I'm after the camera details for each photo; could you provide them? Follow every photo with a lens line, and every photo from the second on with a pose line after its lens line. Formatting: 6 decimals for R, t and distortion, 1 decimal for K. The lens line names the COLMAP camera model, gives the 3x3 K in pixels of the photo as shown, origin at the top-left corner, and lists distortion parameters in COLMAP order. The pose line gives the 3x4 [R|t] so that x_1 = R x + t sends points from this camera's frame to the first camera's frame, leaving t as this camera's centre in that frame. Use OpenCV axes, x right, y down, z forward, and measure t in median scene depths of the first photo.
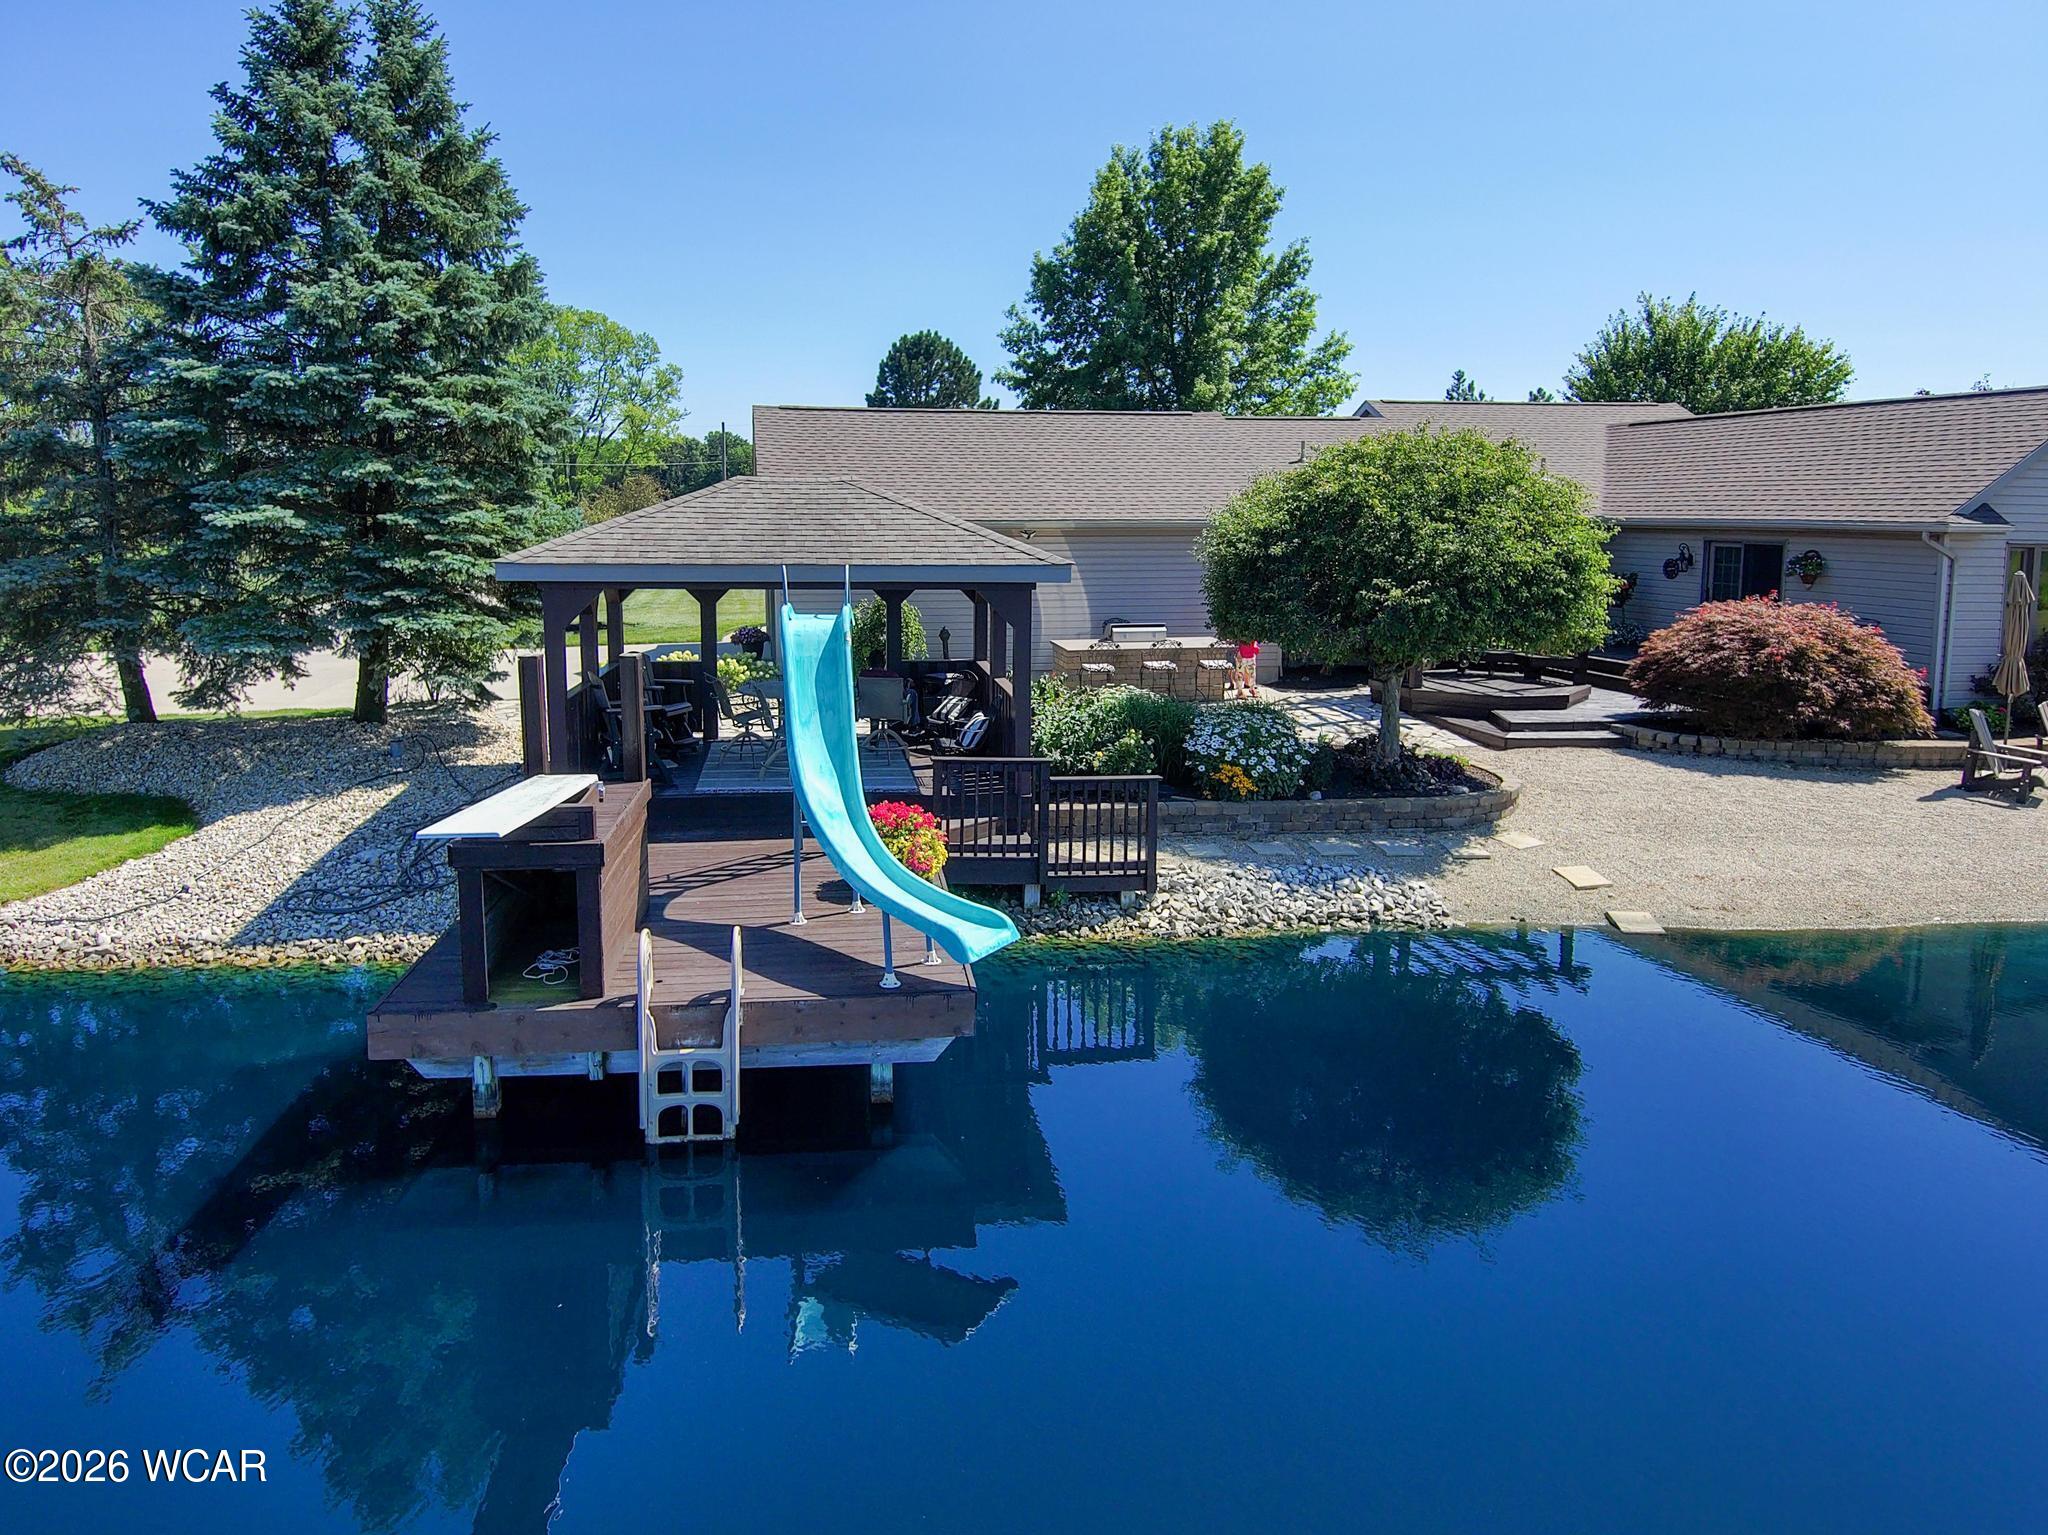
lens RADIAL K [[1262.0, 0, 920.9], [0, 1262.0, 655.9], [0, 0, 1]] dist [0.052371, -0.074060]
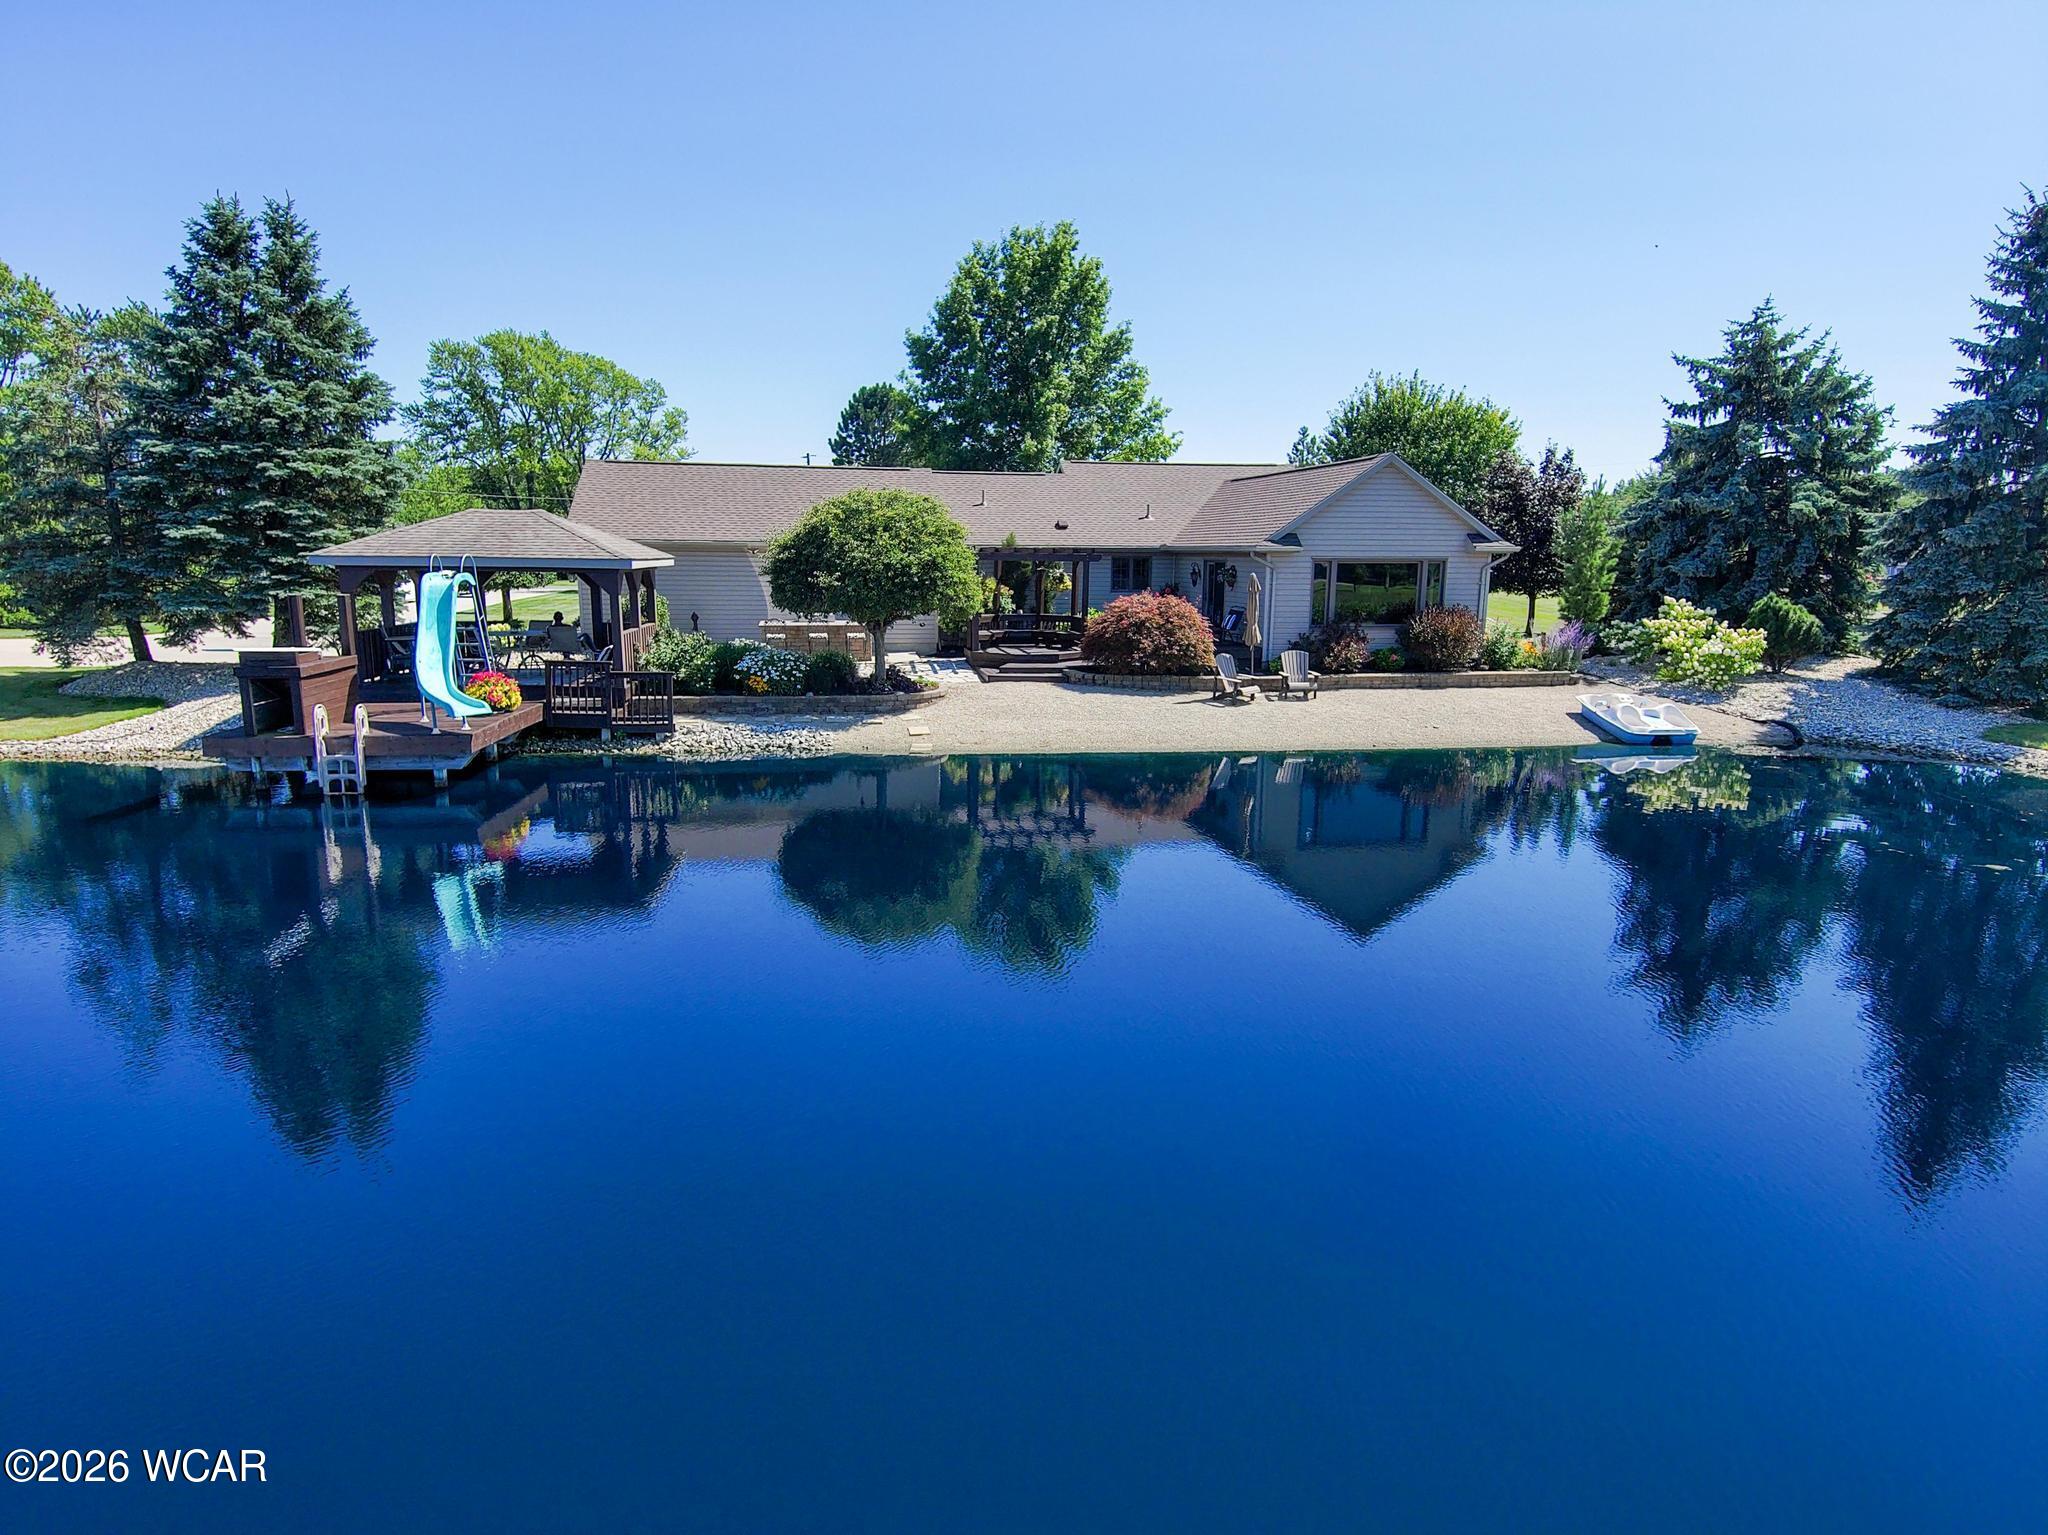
lens RADIAL K [[1207.9, 0, 1021.3], [0, 1207.9, 758.0], [0, 0, 1]] dist [0.083787, -0.113698]
pose [[0.999558, 0.001590, 0.029687, 0.479314], [-0.003337, 0.998259, 0.058891, 0.083384], [-0.029542, -0.058964, 0.997823, -0.621247]]
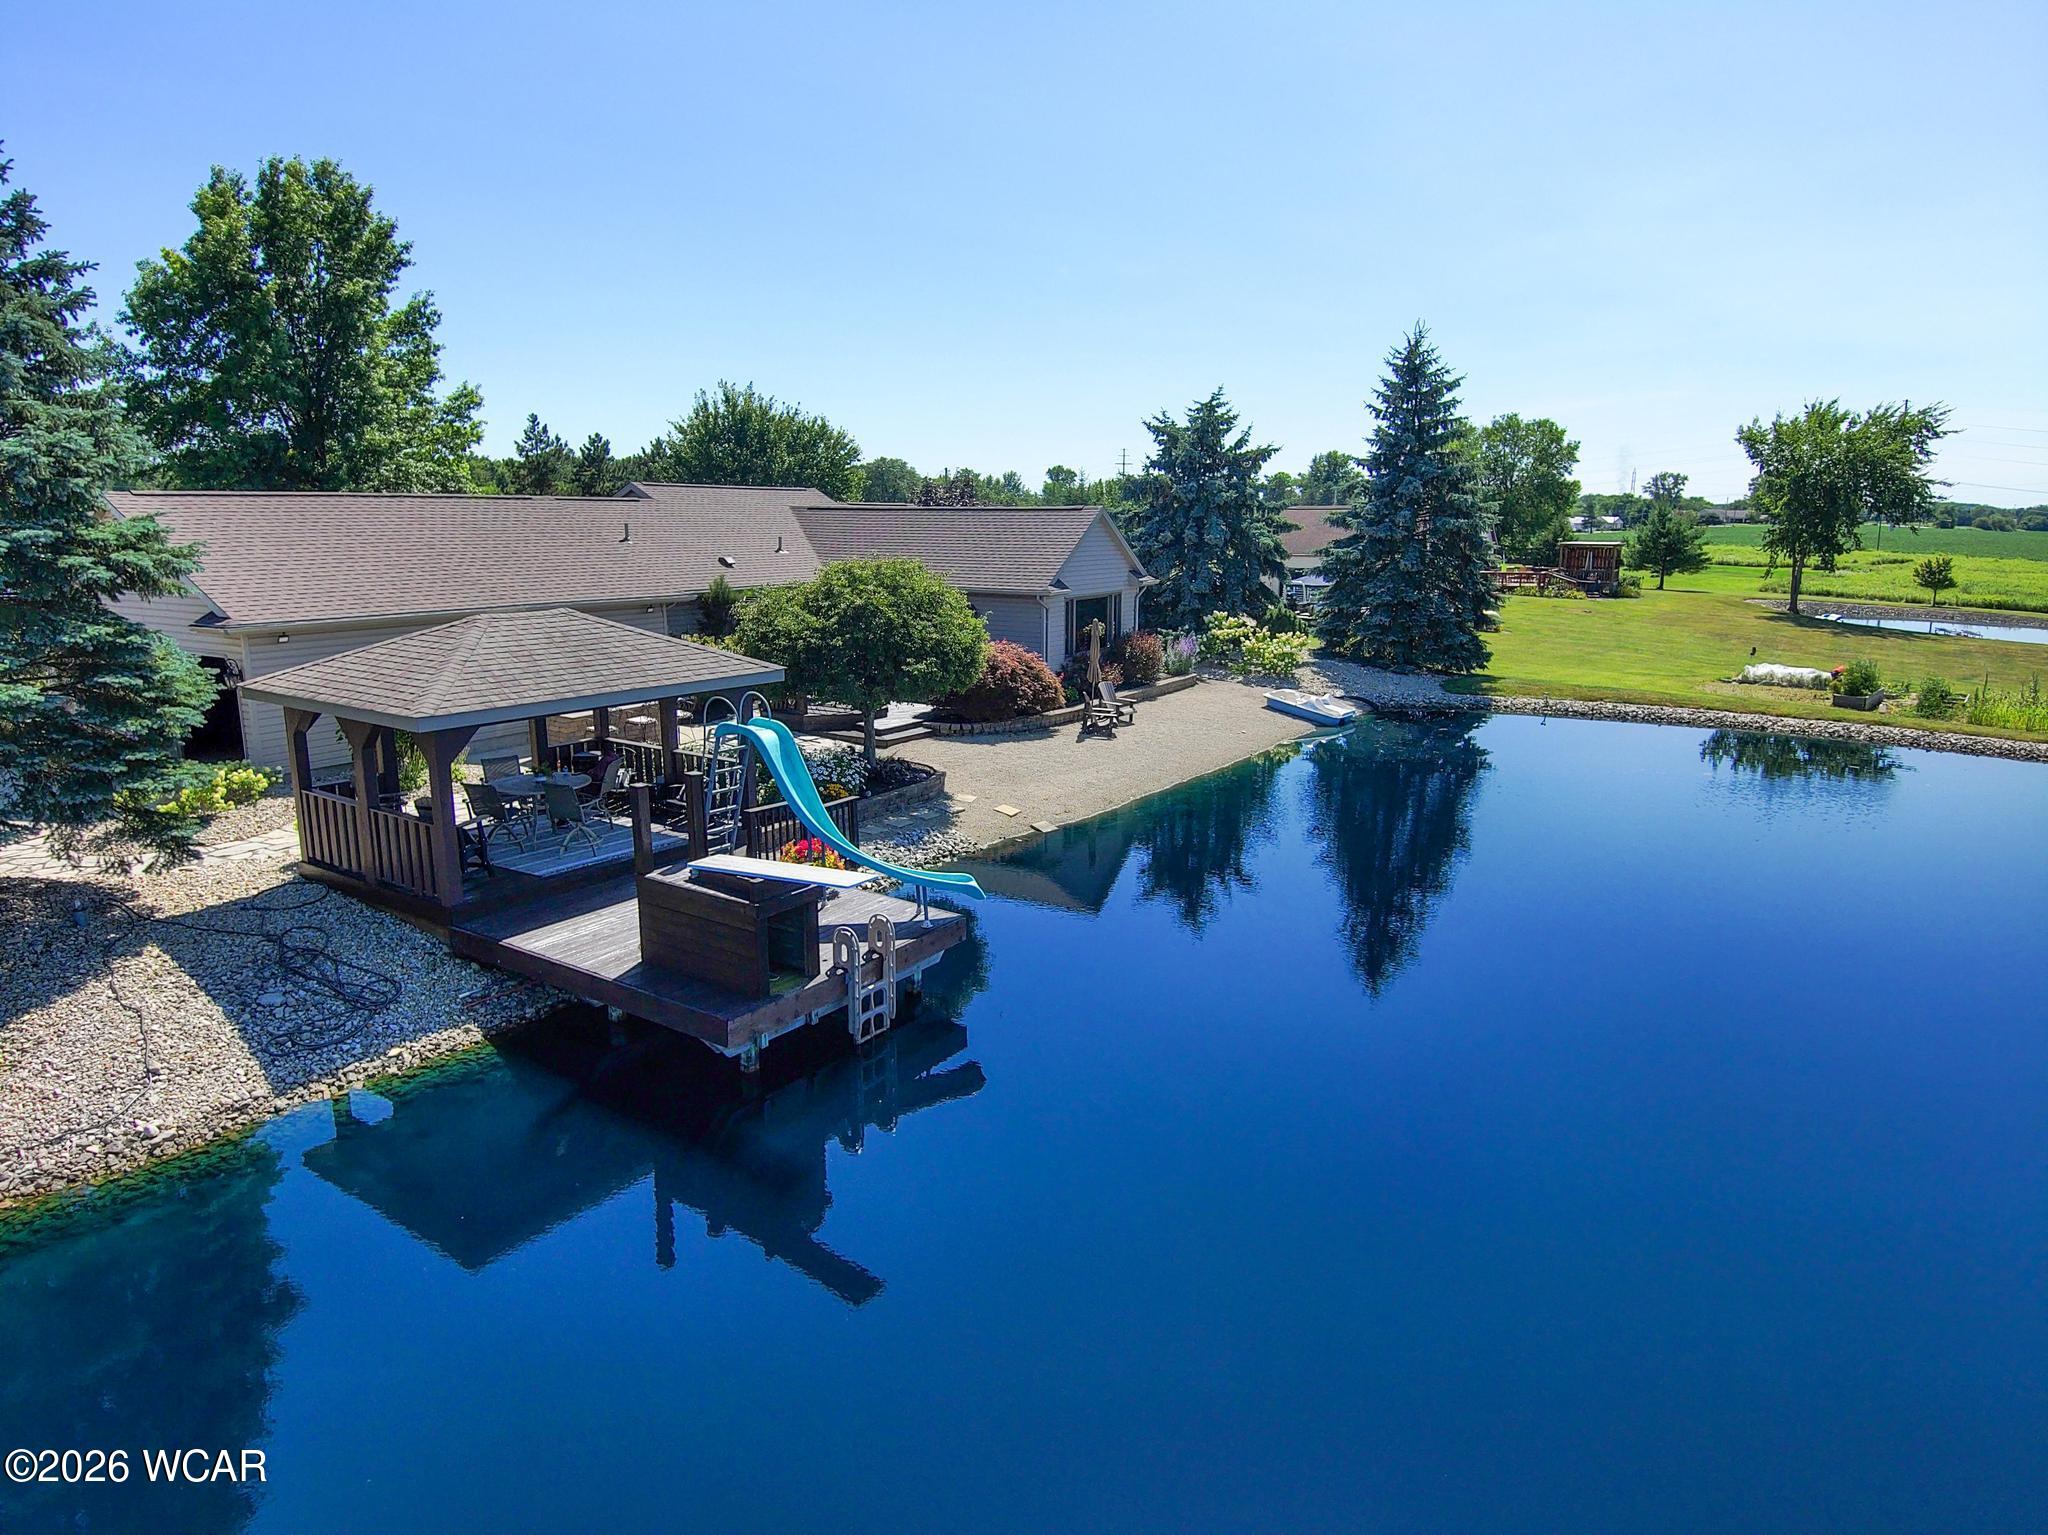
lens RADIAL K [[1207.9, 0, 1021.3], [0, 1207.9, 758.0], [0, 0, 1]] dist [0.083787, -0.113698]
pose [[0.643692, -0.151462, 0.750146, -0.602087], [0.085164, 0.988308, 0.126470, -0.095645], [-0.760531, -0.017522, 0.649065, -0.121968]]
